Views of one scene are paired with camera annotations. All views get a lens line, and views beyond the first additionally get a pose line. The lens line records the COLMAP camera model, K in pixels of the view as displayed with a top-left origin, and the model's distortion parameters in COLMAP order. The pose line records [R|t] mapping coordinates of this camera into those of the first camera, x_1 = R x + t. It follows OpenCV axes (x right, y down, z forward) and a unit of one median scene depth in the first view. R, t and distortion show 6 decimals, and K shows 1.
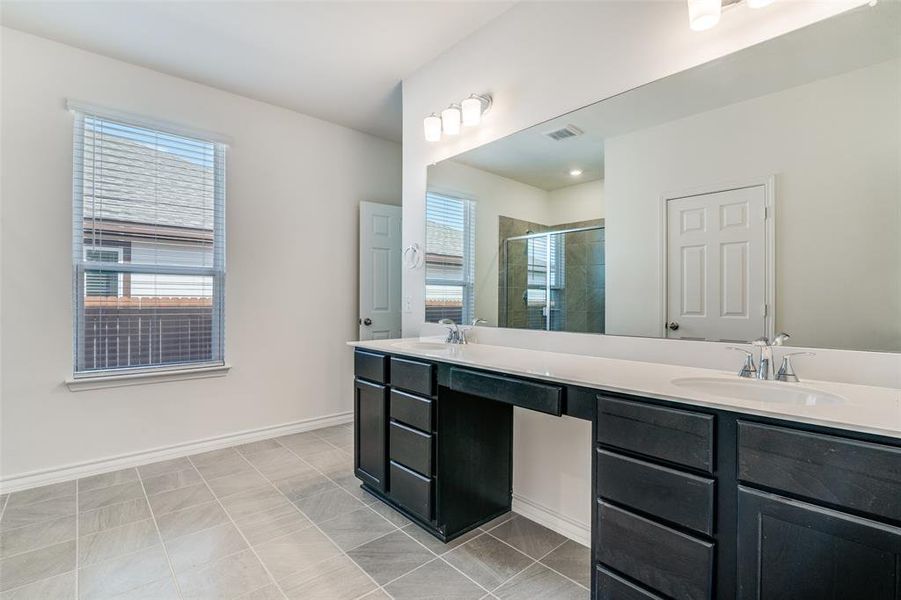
lens RADIAL K [[416.4, 0, 447.6], [0, 416.4, 300.9], [0, 0, 1]] dist [-0.026950, -0.000402]
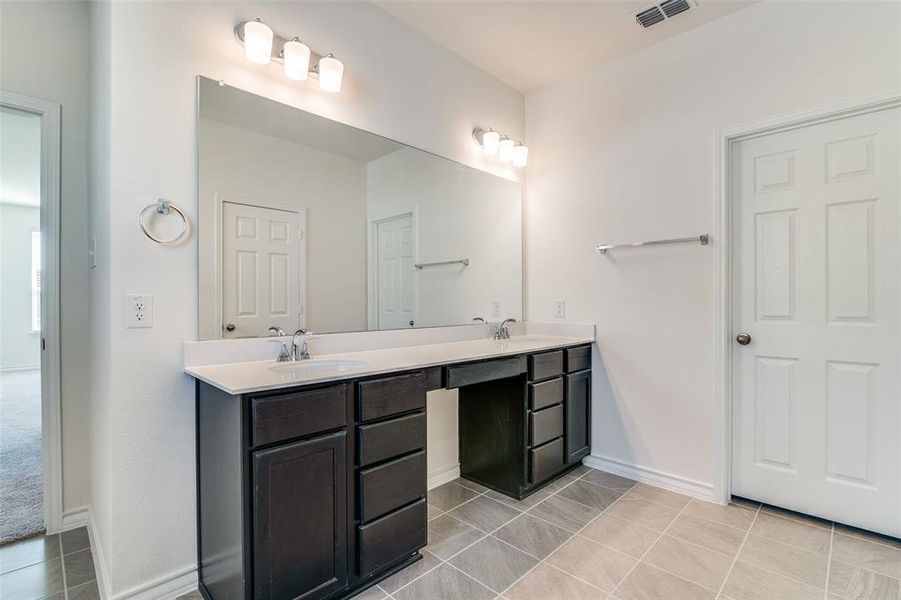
lens RADIAL K [[416.4, 0, 446.2], [0, 416.4, 301.6], [0, 0, 1]] dist [-0.026950, -0.000402]
pose [[-0.060864, -0.003834, 0.998139, -0.514444], [0.007366, 0.999964, 0.004290, -0.002492], [-0.998119, 0.007613, -0.060833, 0.540210]]
